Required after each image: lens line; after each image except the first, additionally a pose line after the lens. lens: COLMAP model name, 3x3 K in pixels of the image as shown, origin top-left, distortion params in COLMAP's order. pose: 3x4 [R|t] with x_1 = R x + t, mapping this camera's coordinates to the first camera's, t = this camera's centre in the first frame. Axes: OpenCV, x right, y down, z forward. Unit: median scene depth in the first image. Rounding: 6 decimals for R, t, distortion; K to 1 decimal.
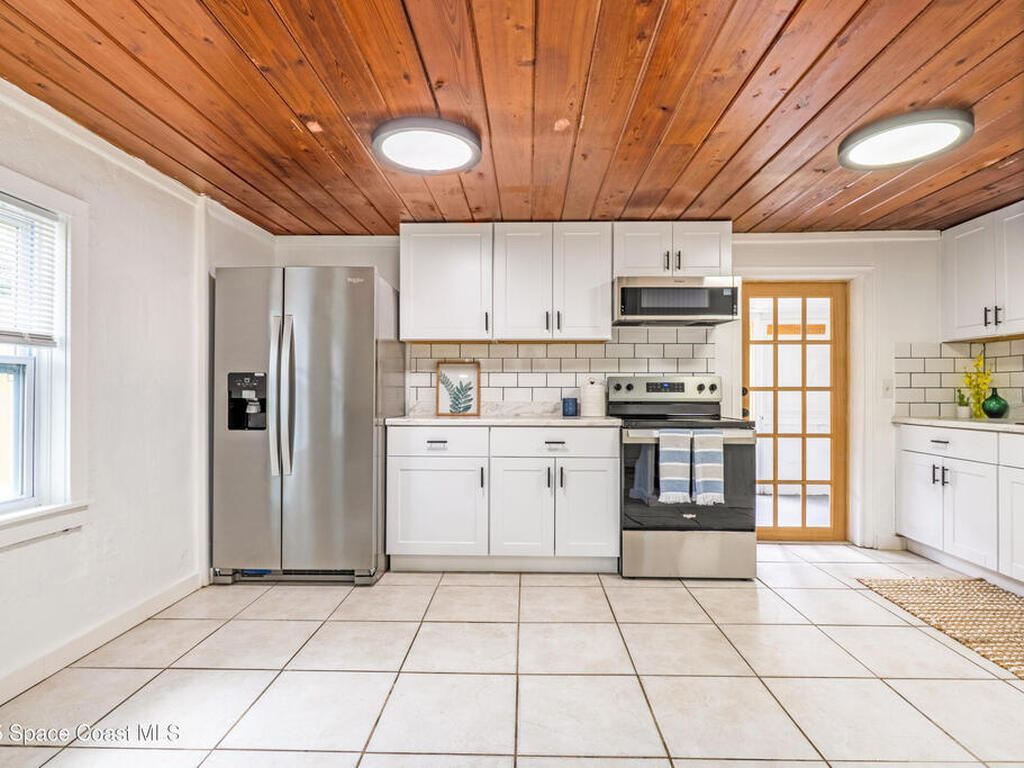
lens RADIAL K [[532.1, 0, 513.5], [0, 532.1, 385.8], [0, 0, 1]] dist [-0.006130, -0.000130]
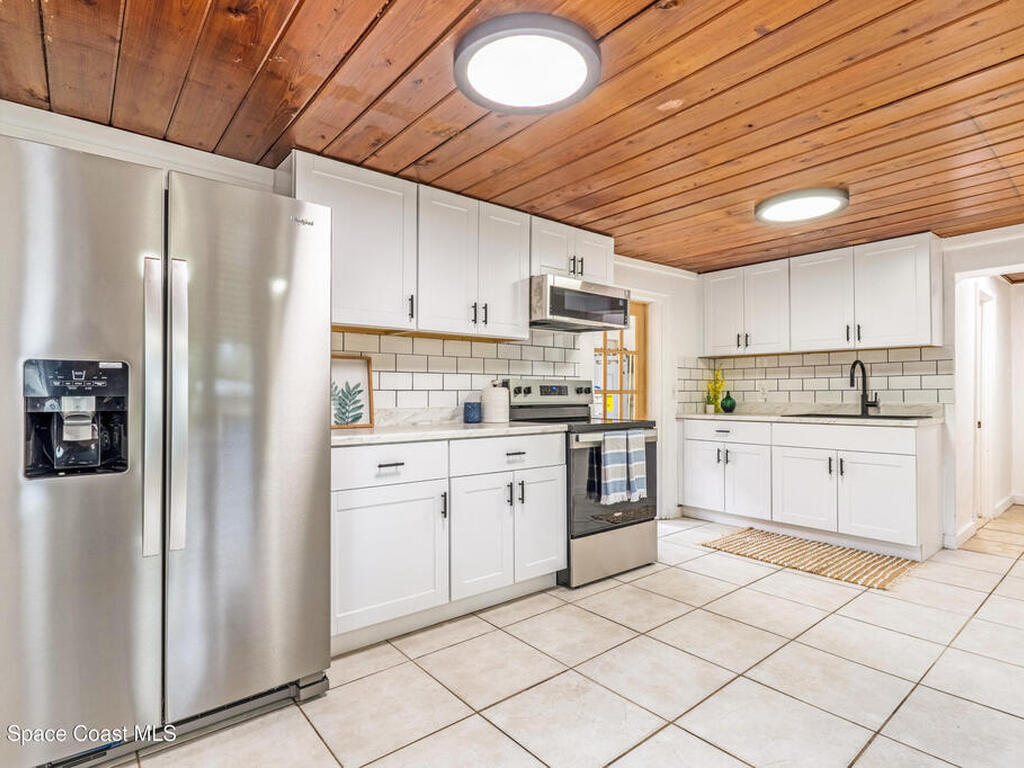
lens RADIAL K [[532.1, 0, 511.4], [0, 532.1, 386.8], [0, 0, 1]] dist [-0.006130, -0.000130]
pose [[0.756602, 0.005276, 0.653854, -0.480317], [-0.003149, 0.999985, -0.004425, 0.000549], [-0.653868, 0.001289, 0.756608, 0.326810]]
